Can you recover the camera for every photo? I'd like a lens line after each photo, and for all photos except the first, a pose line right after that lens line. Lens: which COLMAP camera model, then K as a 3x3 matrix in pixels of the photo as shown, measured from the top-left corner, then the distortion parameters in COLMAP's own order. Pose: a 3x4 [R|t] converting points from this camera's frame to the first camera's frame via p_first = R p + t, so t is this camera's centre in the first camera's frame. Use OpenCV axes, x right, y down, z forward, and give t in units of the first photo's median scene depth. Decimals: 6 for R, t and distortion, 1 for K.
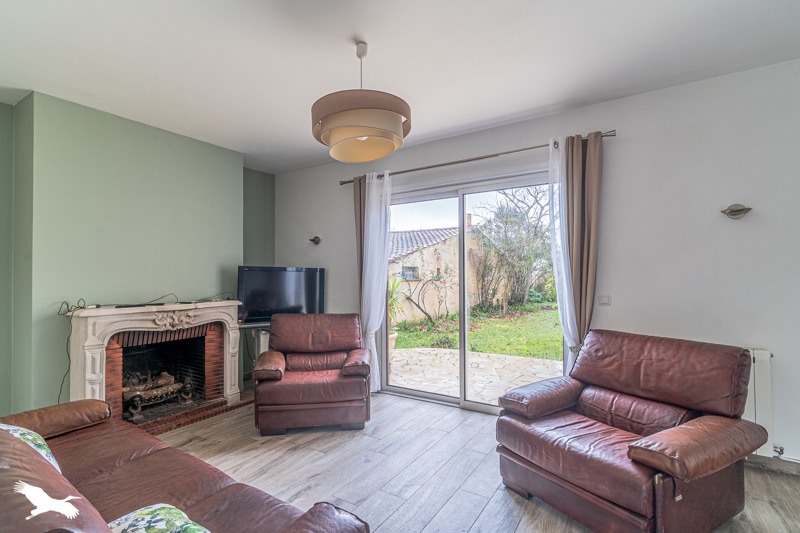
lens RADIAL K [[390.2, 0, 399.7], [0, 390.2, 271.8], [0, 0, 1]] dist [0.001561, 0.001544]
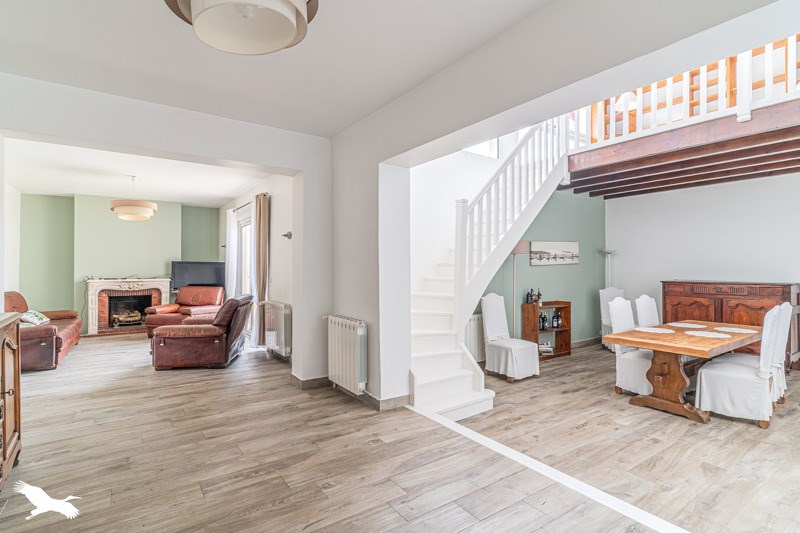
lens RADIAL K [[390.2, 0, 385.4], [0, 390.2, 264.7], [0, 0, 1]] dist [0.001561, 0.001544]
pose [[0.914340, 0.002449, -0.404940, 1.681714], [0.001922, 0.999944, 0.010387, -0.017957], [0.404943, -0.010275, 0.914284, -0.453467]]
